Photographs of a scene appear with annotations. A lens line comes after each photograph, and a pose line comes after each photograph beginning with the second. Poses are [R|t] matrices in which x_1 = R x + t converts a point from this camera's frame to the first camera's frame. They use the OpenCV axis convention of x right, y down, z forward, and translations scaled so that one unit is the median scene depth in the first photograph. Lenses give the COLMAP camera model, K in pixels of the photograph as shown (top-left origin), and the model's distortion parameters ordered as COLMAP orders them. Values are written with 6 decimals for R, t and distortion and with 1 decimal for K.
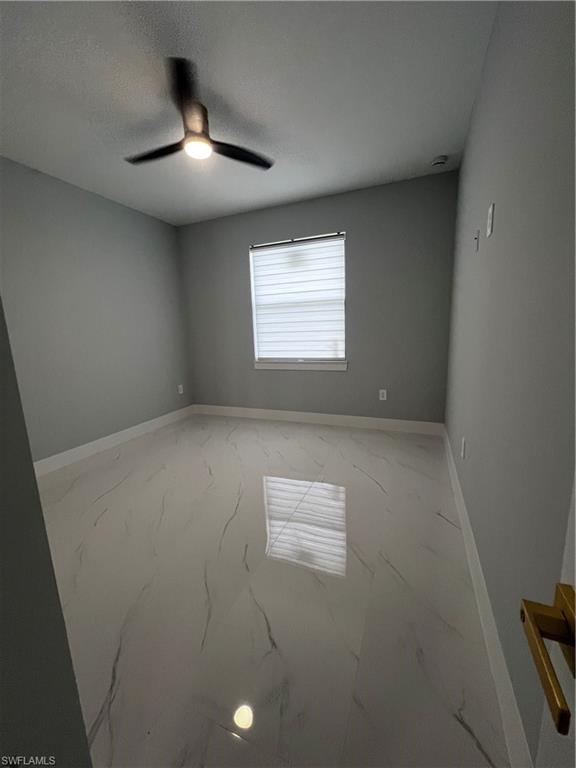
lens RADIAL K [[309.0, 0, 294.1], [0, 309.0, 383.2], [0, 0, 1]] dist [0.005324, -0.000953]
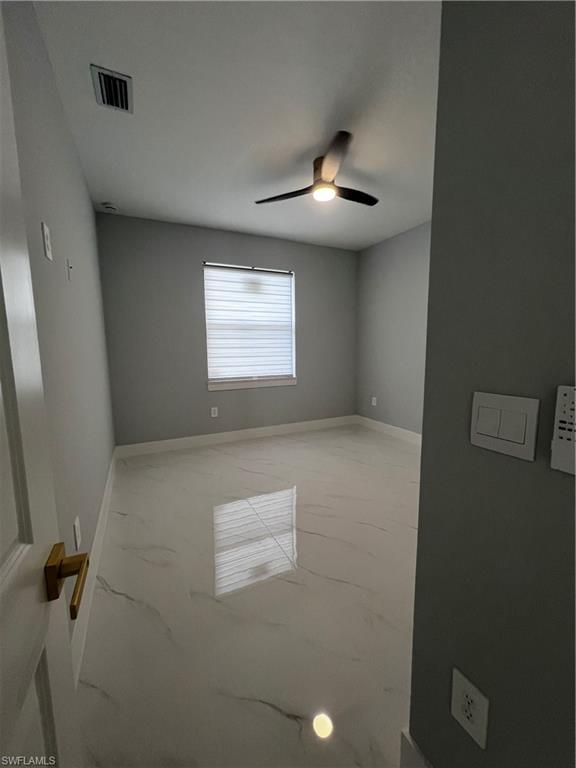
lens RADIAL K [[308.9, 0, 282.5], [0, 308.9, 381.4], [0, 0, 1]] dist [-0.002229, 0.000898]
pose [[0.693878, -0.050319, 0.718332, -0.680301], [0.114122, 0.992633, -0.040704, -0.011759], [-0.710992, 0.110221, 0.694508, 0.198735]]
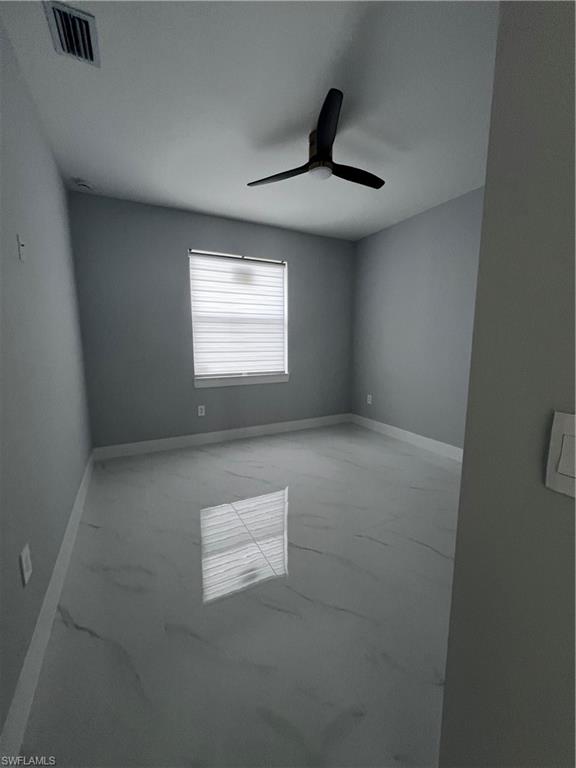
lens RADIAL K [[308.9, 0, 285.0], [0, 308.9, 381.1], [0, 0, 1]] dist [-0.002229, 0.000898]
pose [[0.668580, -0.059102, 0.741288, -0.638690], [0.110175, 0.993708, -0.020141, -0.021708], [-0.735434, 0.095137, 0.670885, 0.237232]]
